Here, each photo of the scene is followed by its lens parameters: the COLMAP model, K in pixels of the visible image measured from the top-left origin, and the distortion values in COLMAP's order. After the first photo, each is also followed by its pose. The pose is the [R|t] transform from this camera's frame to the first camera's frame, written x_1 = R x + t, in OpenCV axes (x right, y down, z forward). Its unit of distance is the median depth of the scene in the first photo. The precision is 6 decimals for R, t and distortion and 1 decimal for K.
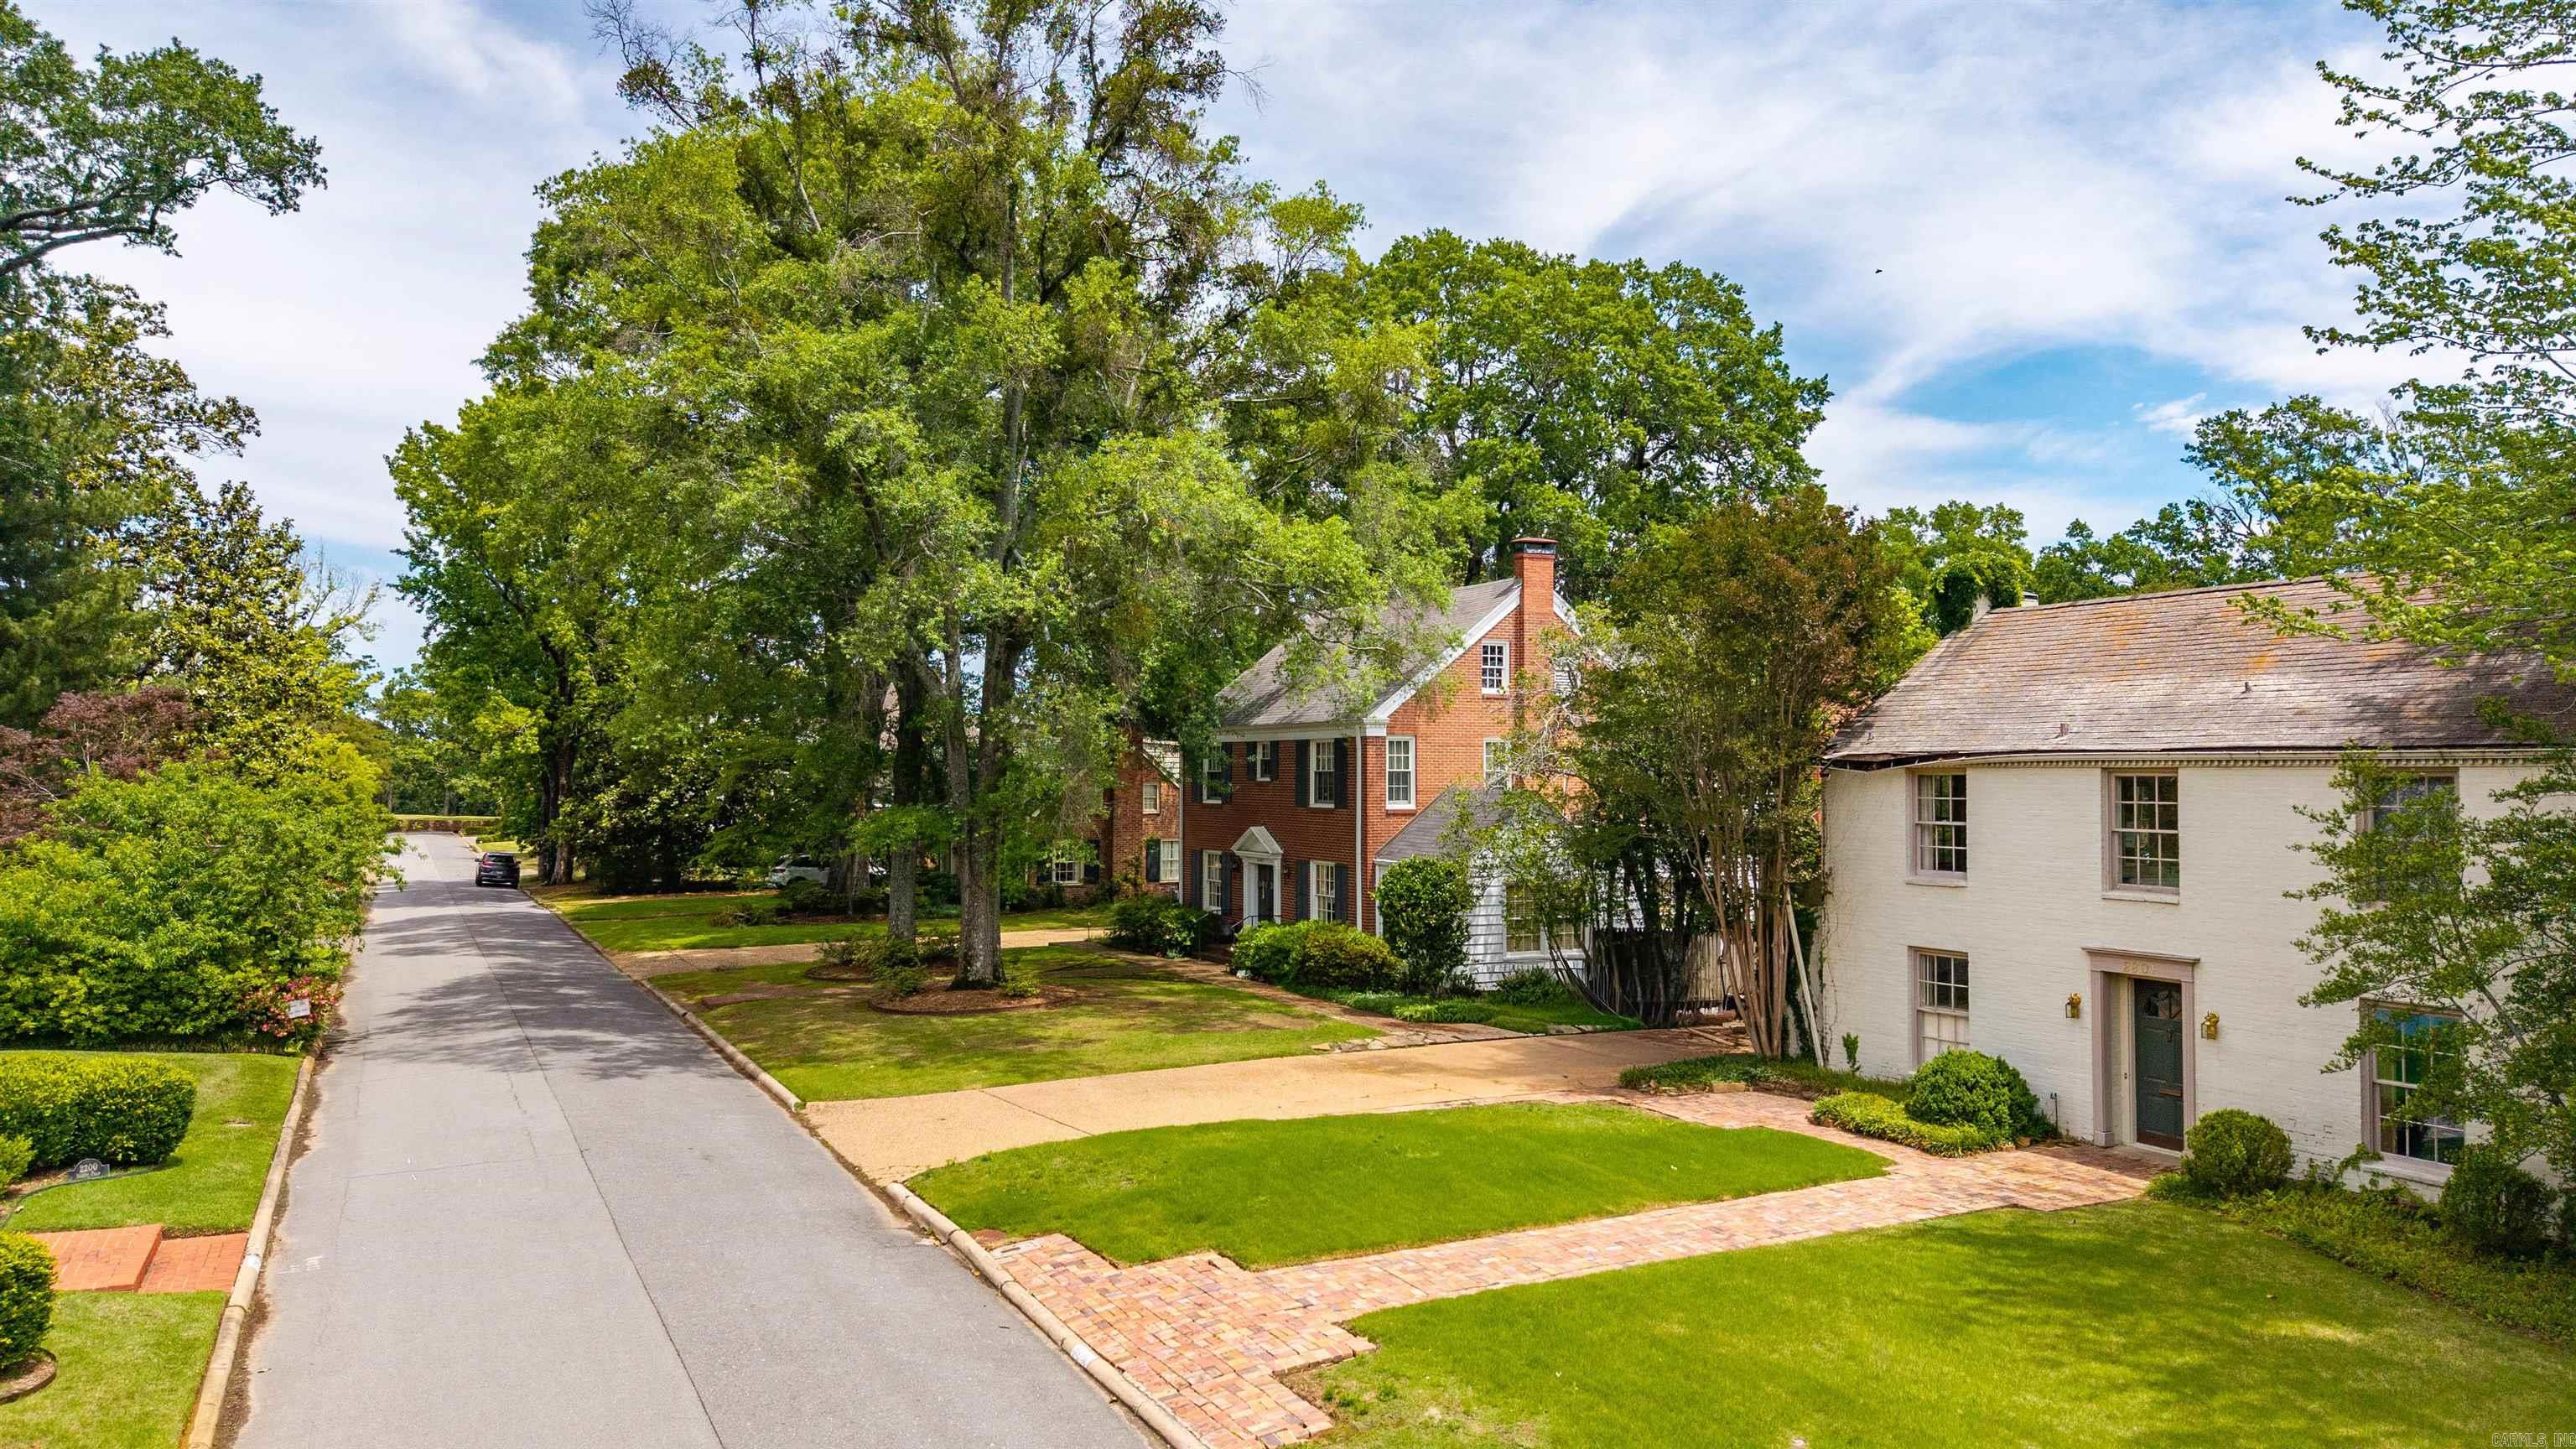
lens RADIAL K [[1718.7, 0, 1270.1], [0, 1718.7, 726.7], [0, 0, 1]] dist [0.085812, -0.123574]
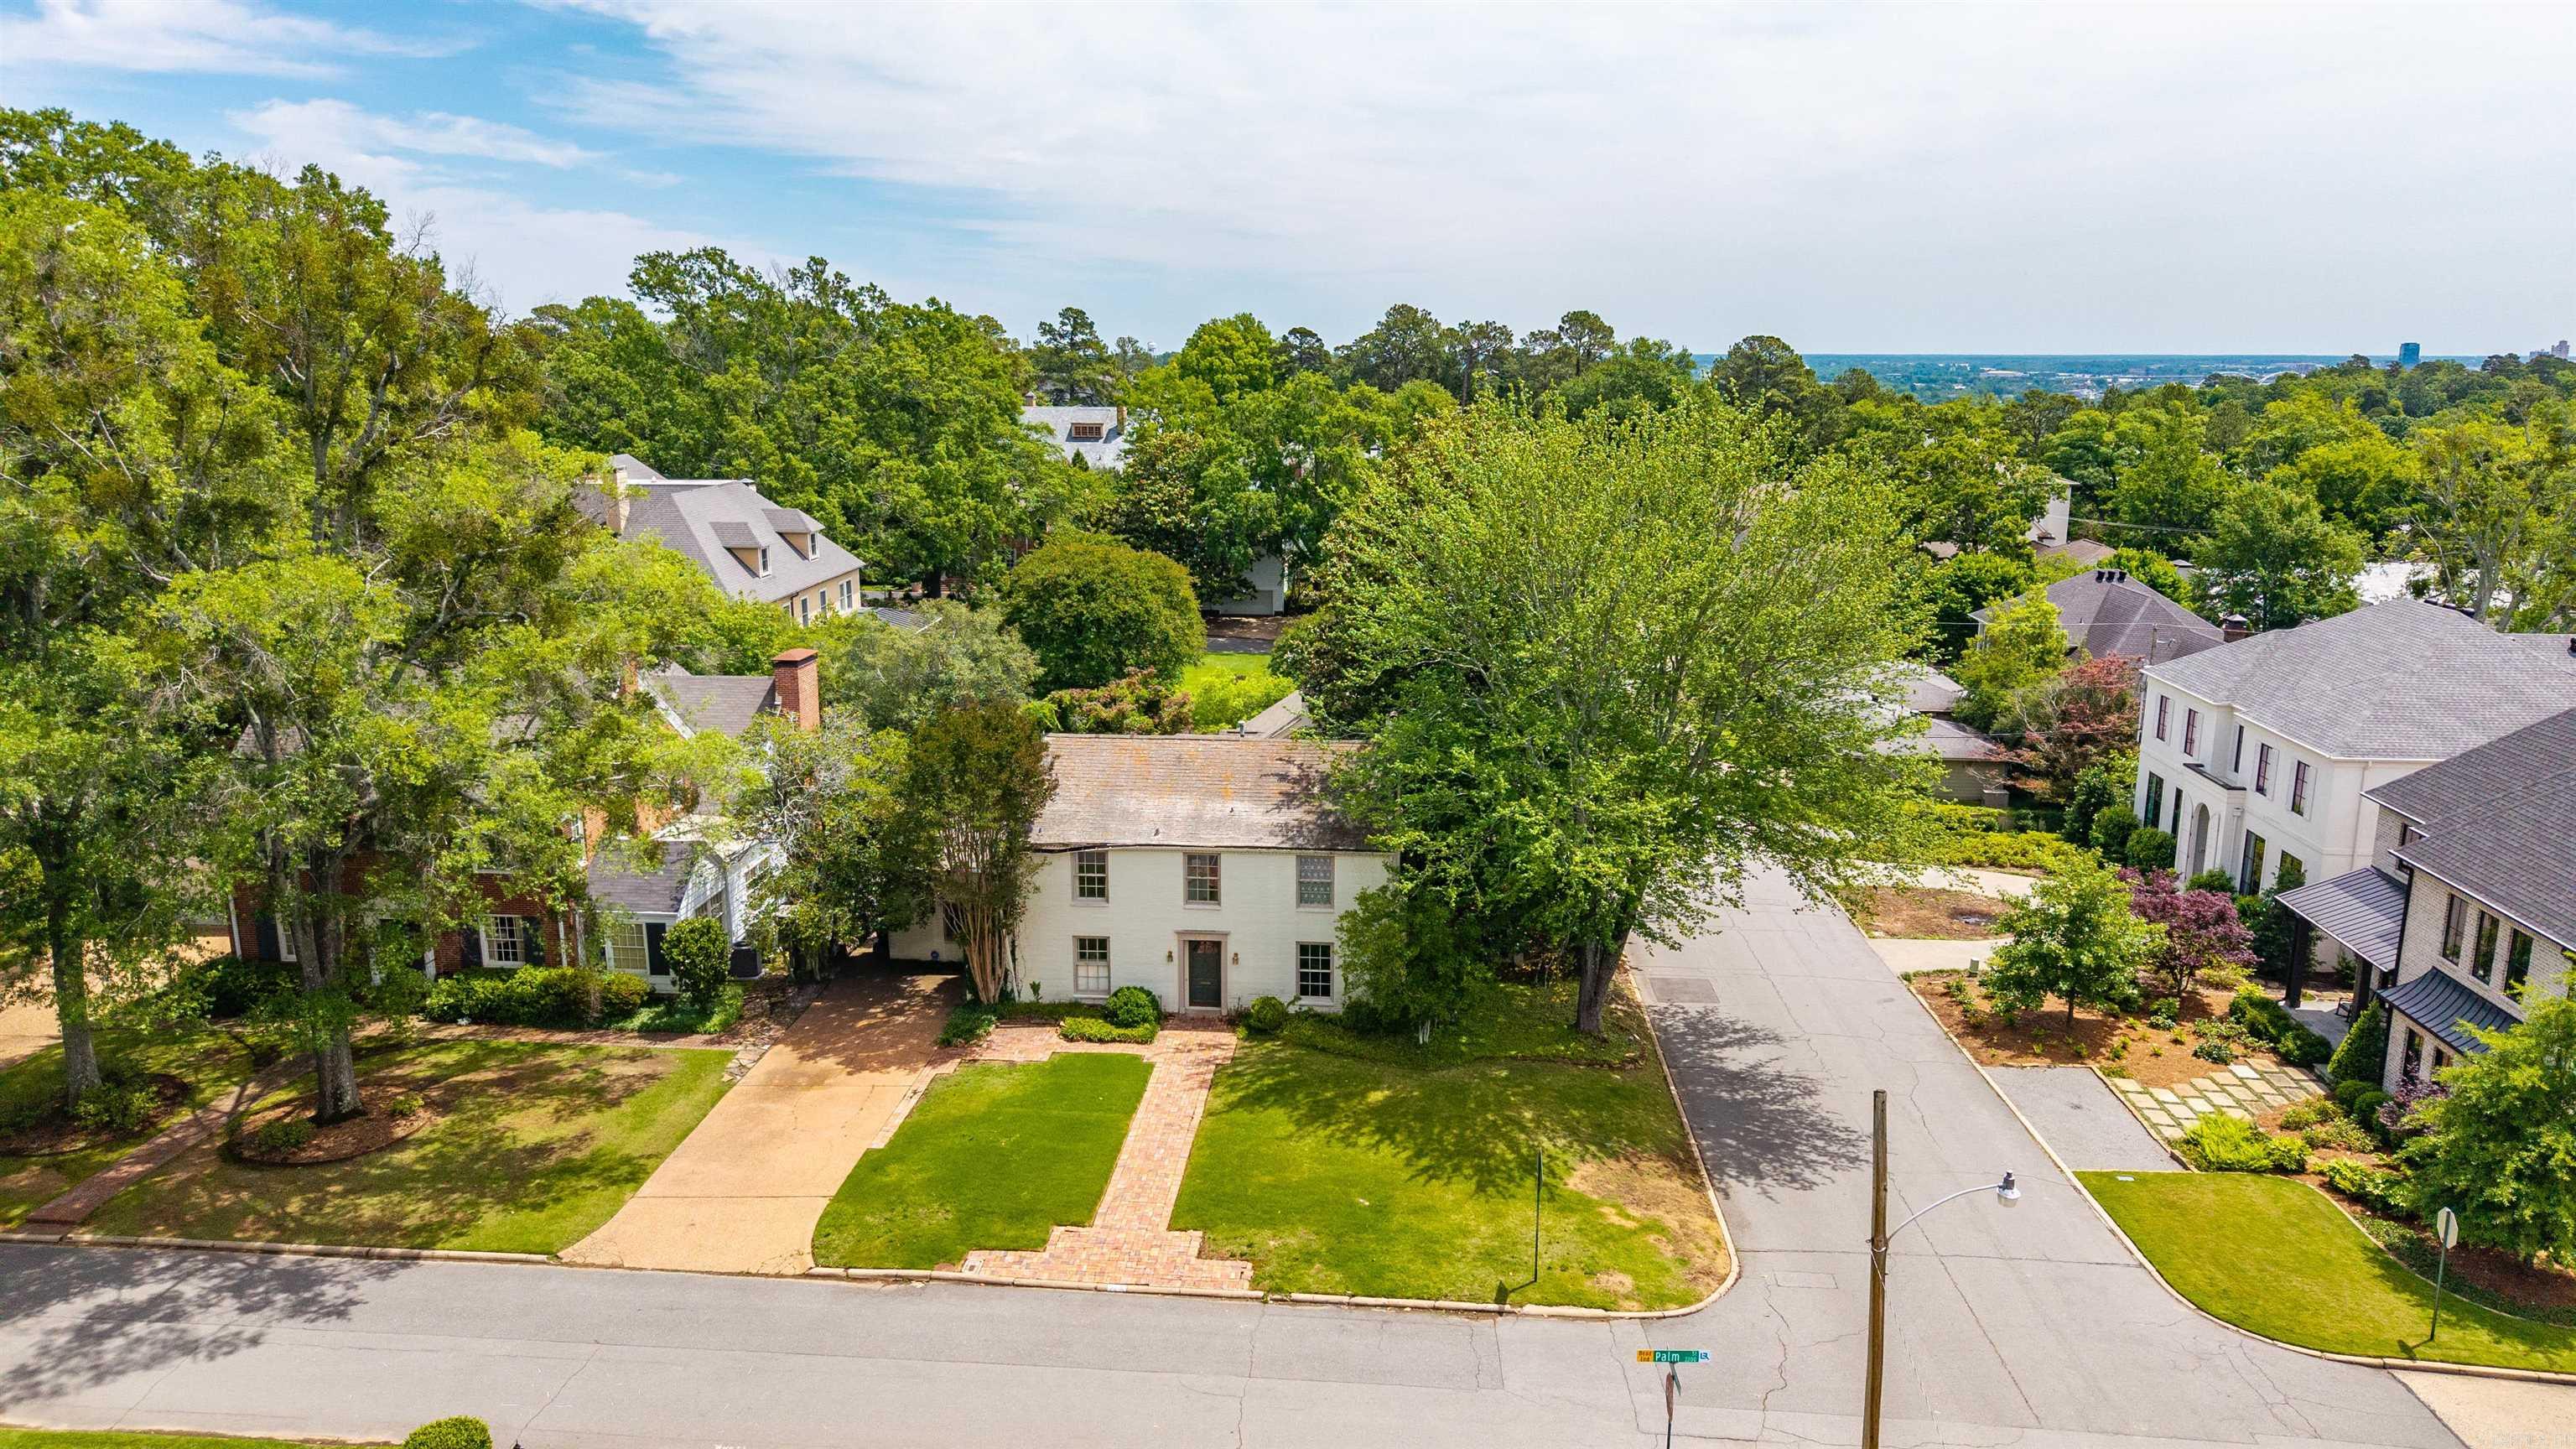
lens RADIAL K [[1736.3, 0, 1301.4], [0, 1736.3, 713.5], [0, 0, 1]] dist [0.008127, -0.001251]
pose [[0.517183, -0.186154, 0.835385, -1.078511], [-0.028992, 0.971690, 0.234476, -0.576691], [-0.855384, -0.145486, 0.497144, -0.177101]]
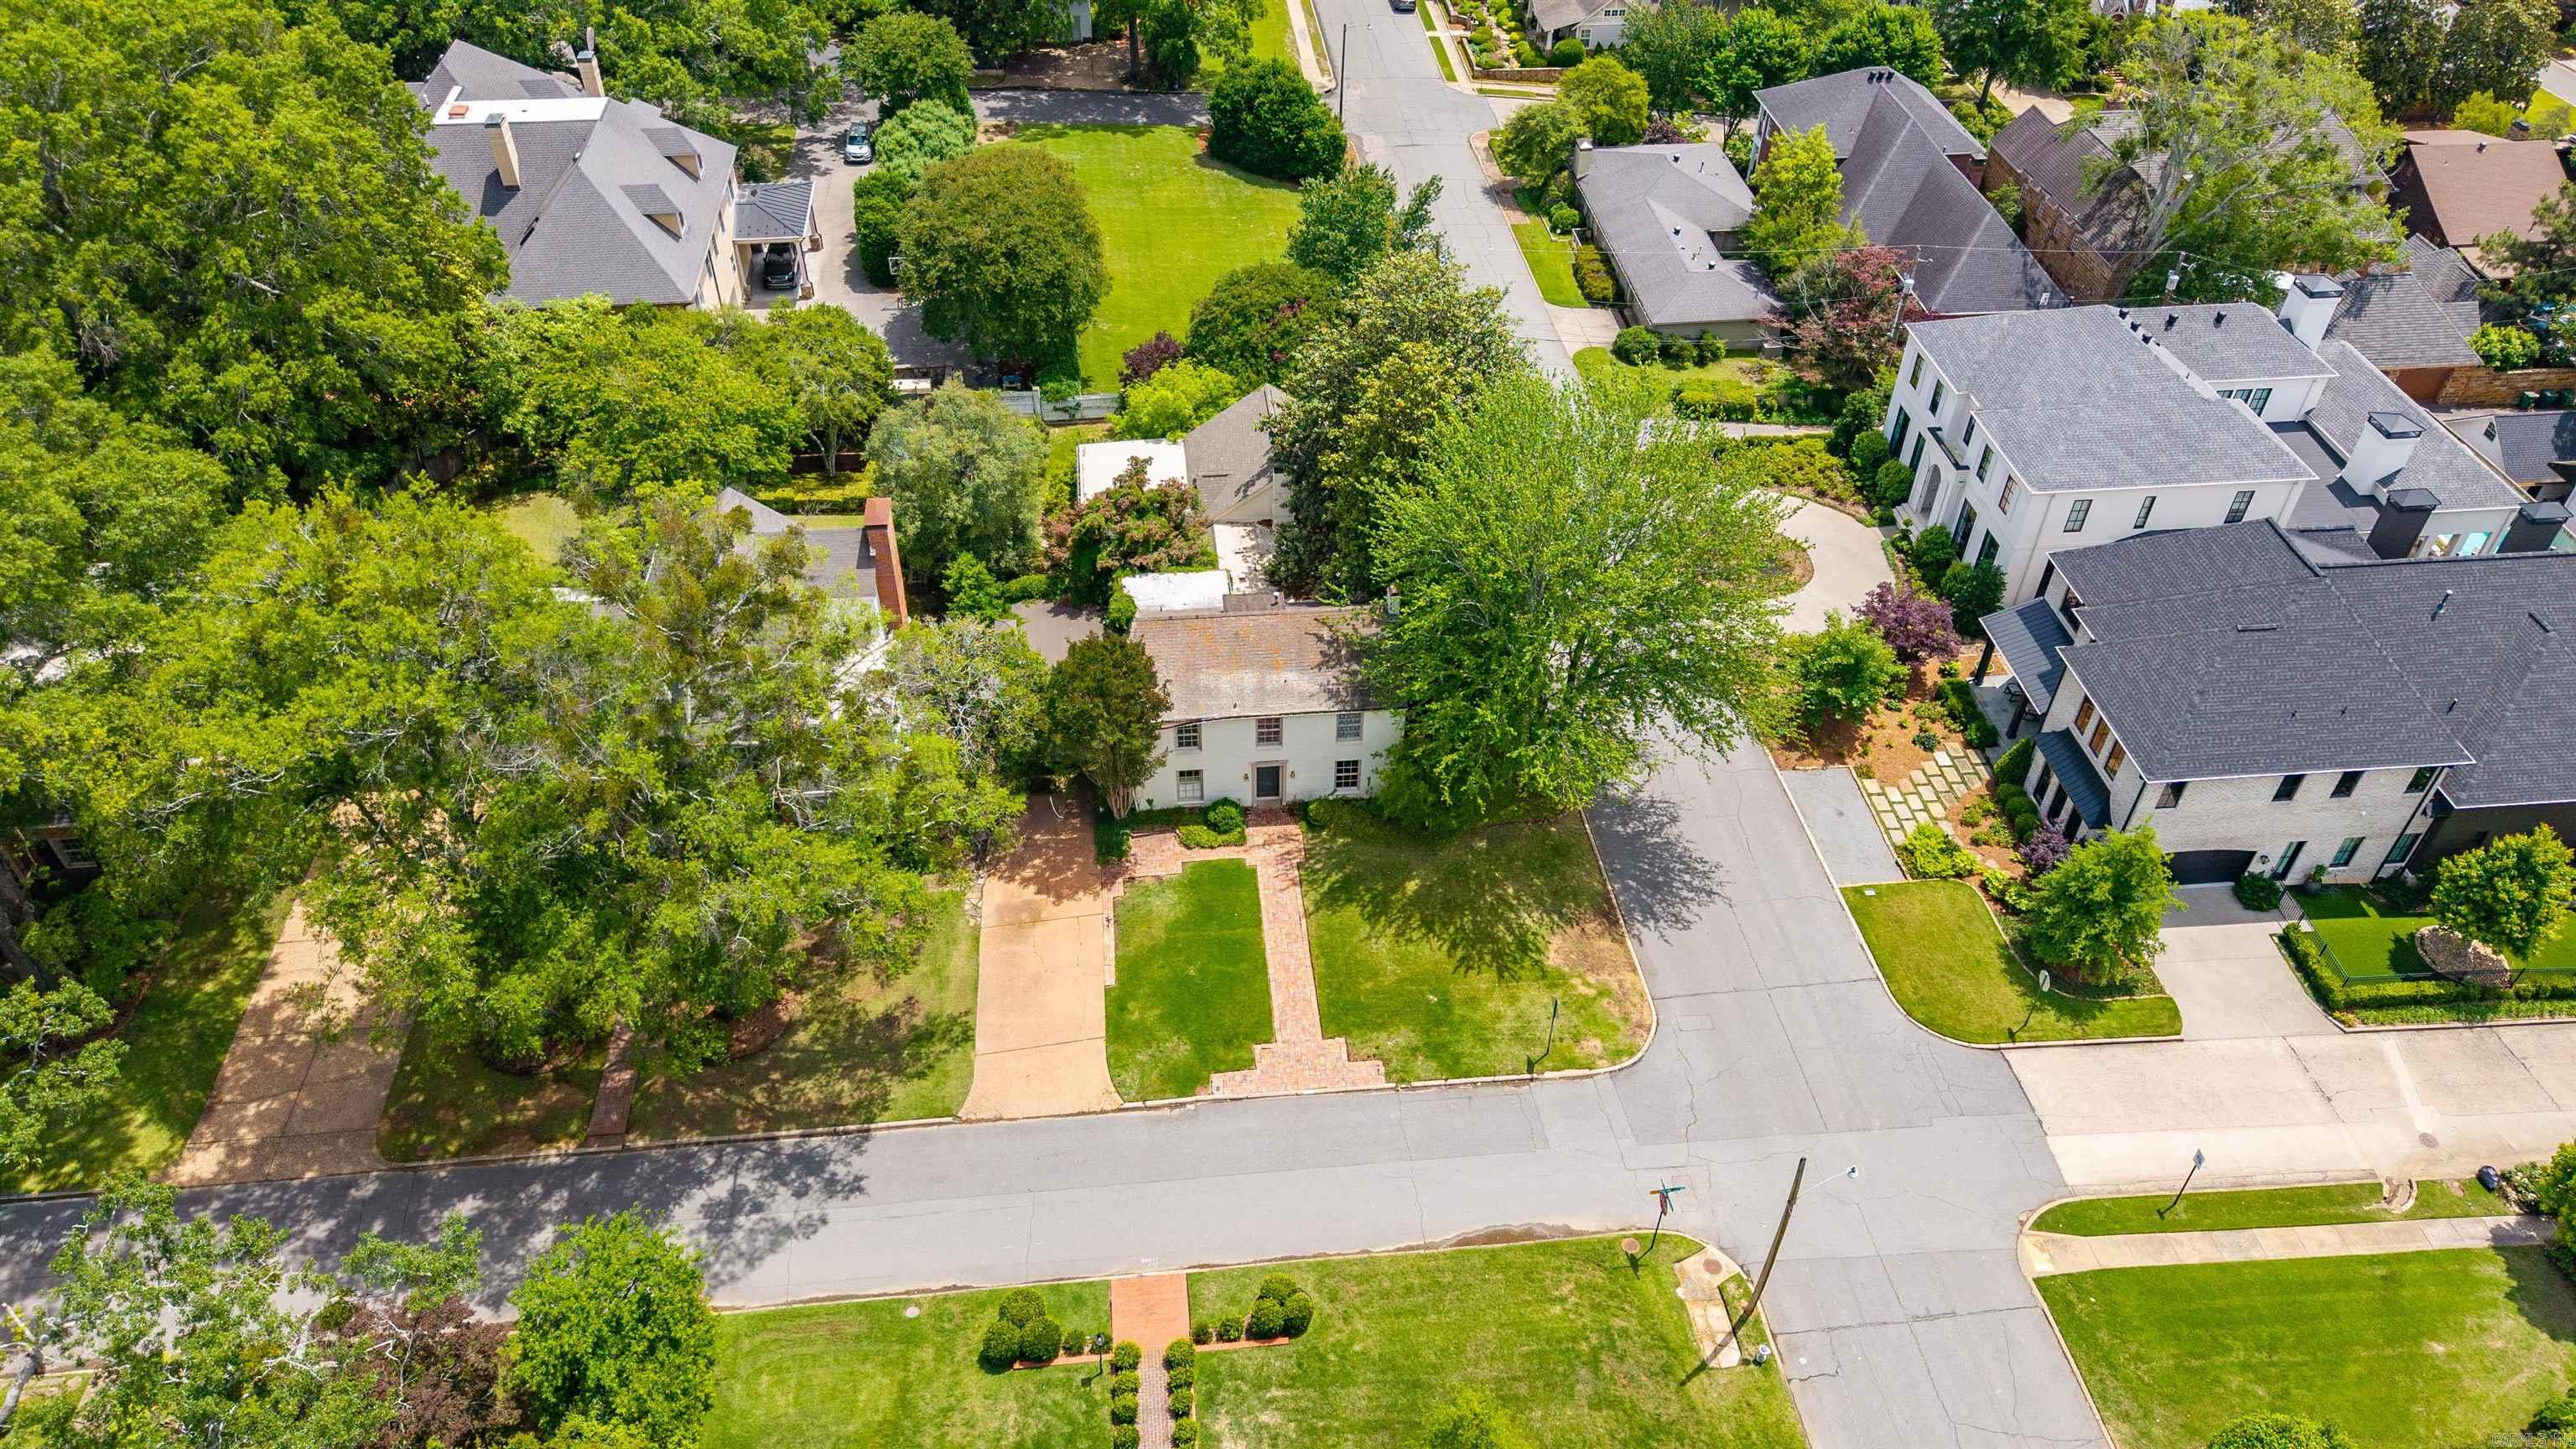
lens RADIAL K [[1781.2, 0, 1288.1], [0, 1781.2, 679.1], [0, 0, 1]] dist [0.068679, -0.138815]
pose [[0.351703, -0.611750, 0.708567, -1.457889], [-0.045604, 0.744830, 0.665694, -1.832899], [-0.935000, -0.266440, 0.234060, 0.189965]]
